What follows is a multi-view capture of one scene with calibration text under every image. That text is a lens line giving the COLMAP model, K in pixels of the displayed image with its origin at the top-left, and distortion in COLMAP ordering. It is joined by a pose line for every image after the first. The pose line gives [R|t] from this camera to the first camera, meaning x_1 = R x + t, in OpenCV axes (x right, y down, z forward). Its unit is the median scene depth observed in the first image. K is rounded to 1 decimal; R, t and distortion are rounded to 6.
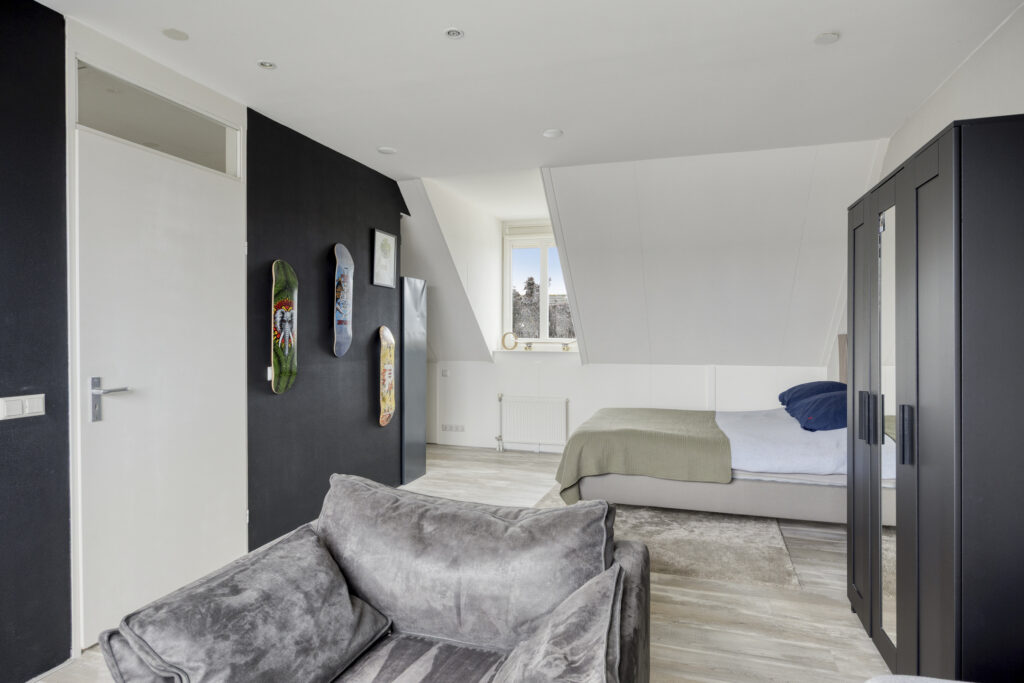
lens RADIAL K [[571.2, 0, 512.0], [0, 571.2, 341.5], [0, 0, 1]] dist [0.001294, 0.000131]
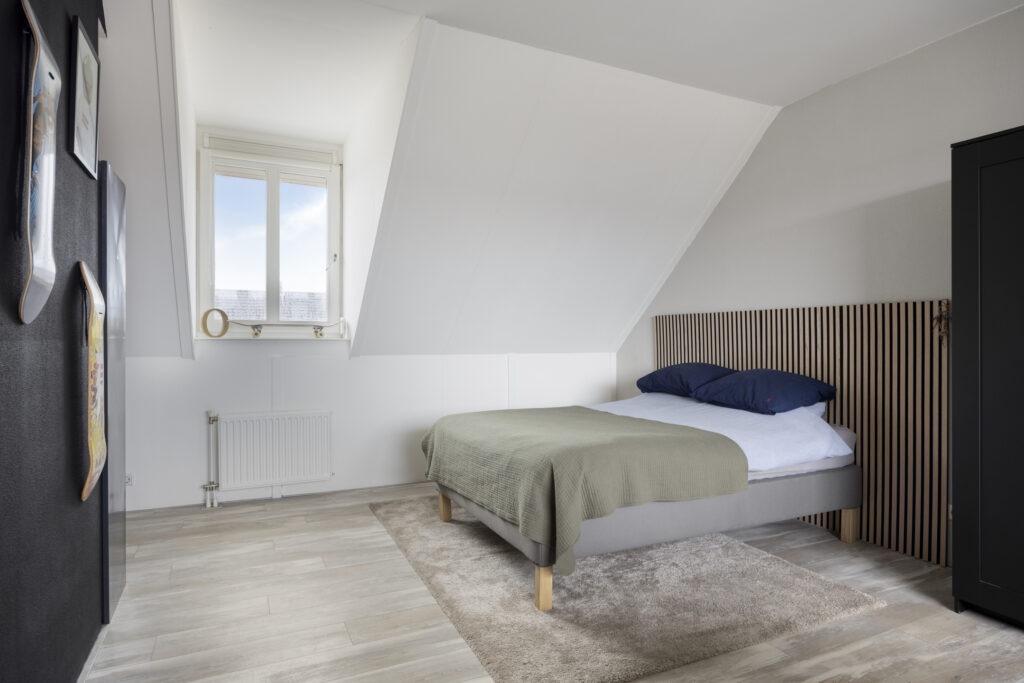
lens RADIAL K [[588.1, 0, 512.0], [0, 588.1, 341.5], [0, 0, 1]] dist [-0.002437, -0.000135]
pose [[0.724657, 0.002897, 0.689104, -0.296307], [0.006384, 0.999920, -0.010918, 0.040758], [-0.689080, 0.012311, 0.724580, 0.480641]]
